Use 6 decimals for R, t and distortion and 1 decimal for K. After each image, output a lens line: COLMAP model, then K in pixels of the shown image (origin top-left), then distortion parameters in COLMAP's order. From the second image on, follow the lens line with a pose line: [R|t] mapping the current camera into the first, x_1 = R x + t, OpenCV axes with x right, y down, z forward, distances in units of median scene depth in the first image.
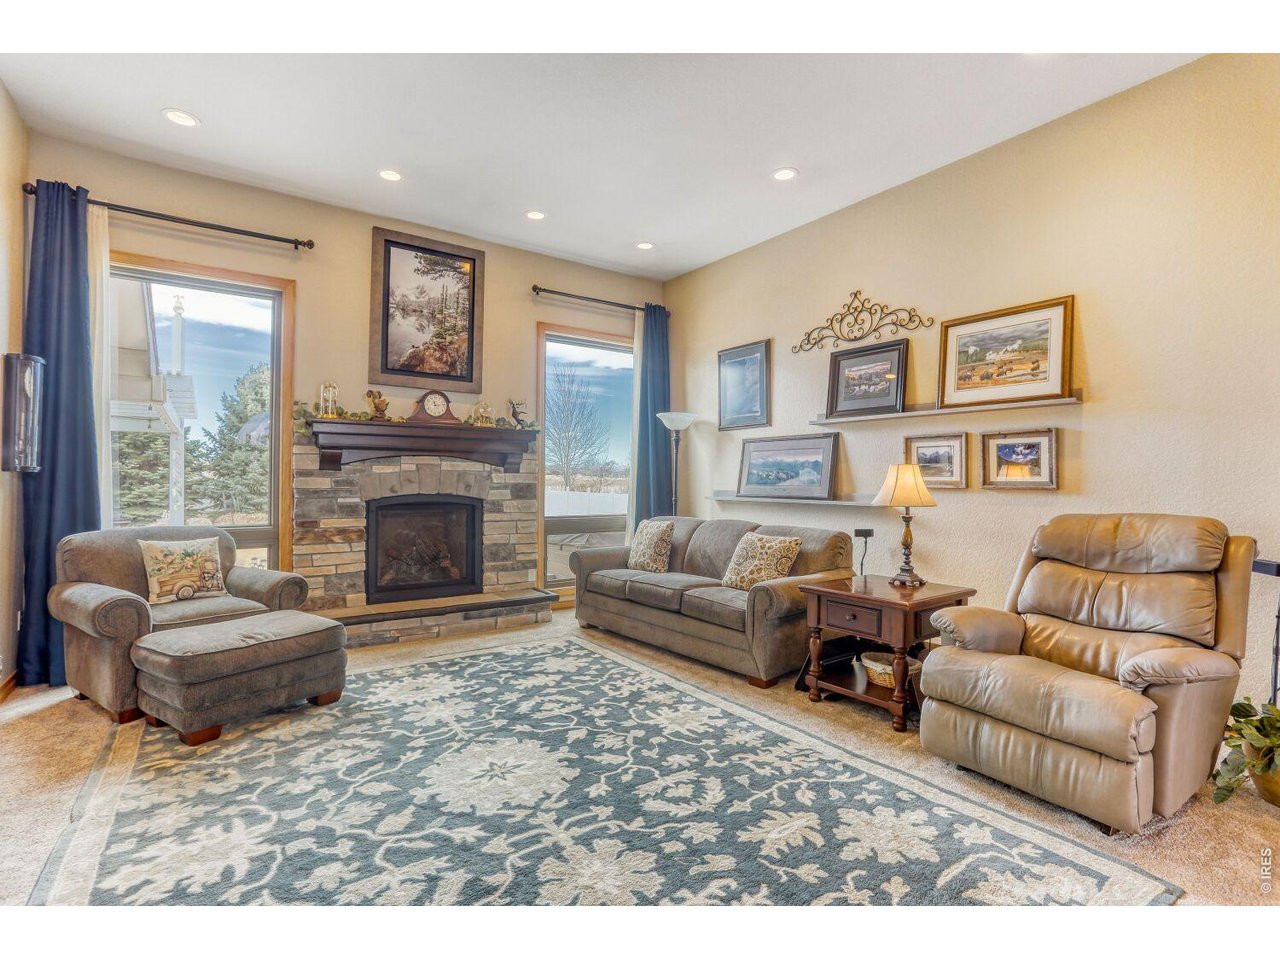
lens RADIAL K [[611.5, 0, 639.4], [0, 611.5, 472.6], [0, 0, 1]] dist [-0.064275, 0.035823]
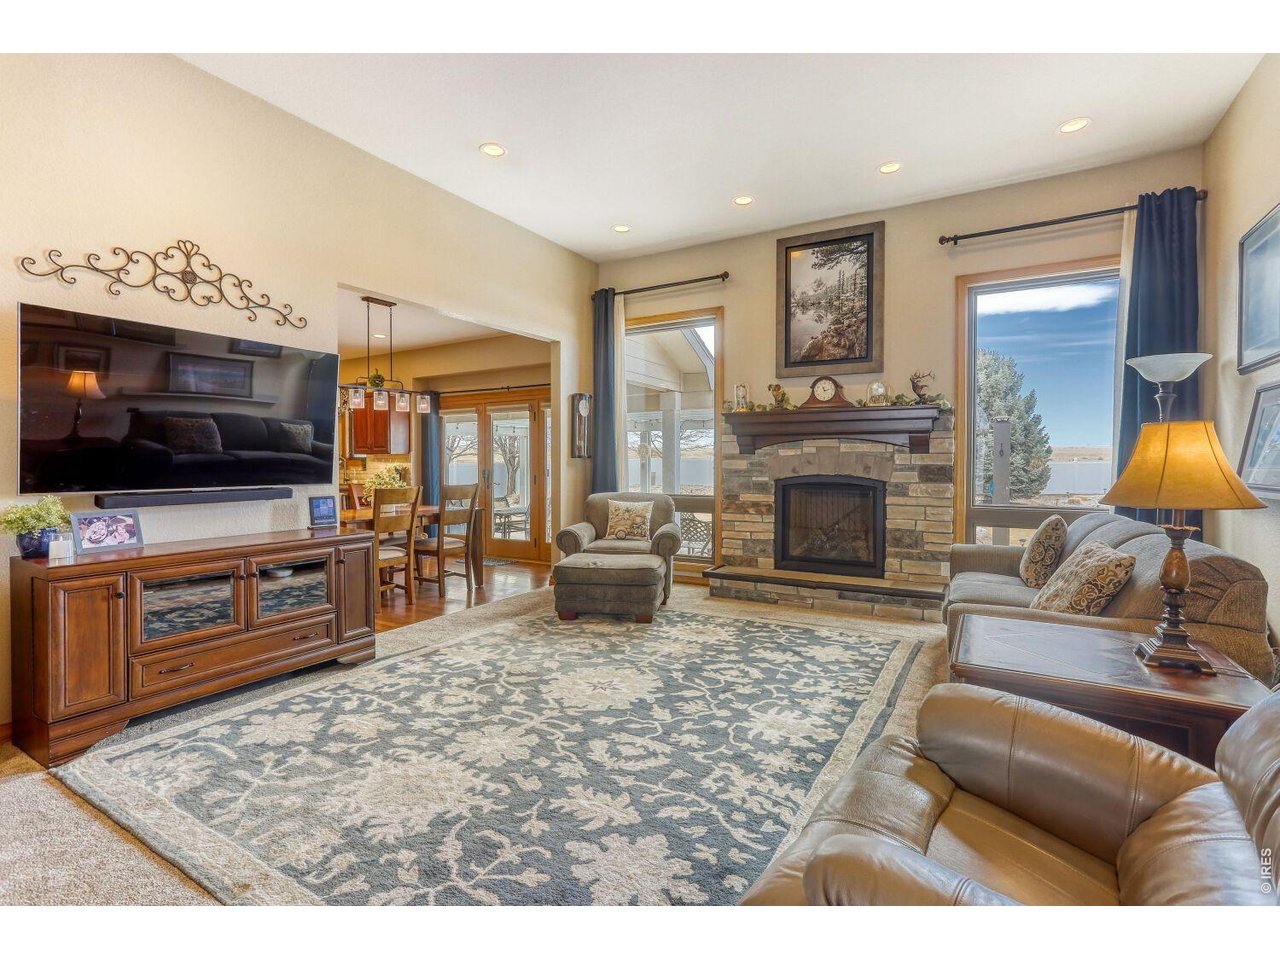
lens RADIAL K [[611.5, 0, 639.4], [0, 611.5, 472.6], [0, 0, 1]] dist [-0.064275, 0.035823]
pose [[0.403110, 0.009721, -0.915100, 0.542322], [0.013445, 0.999773, 0.016544, 0.010530], [0.915053, -0.018972, 0.402888, 0.306882]]
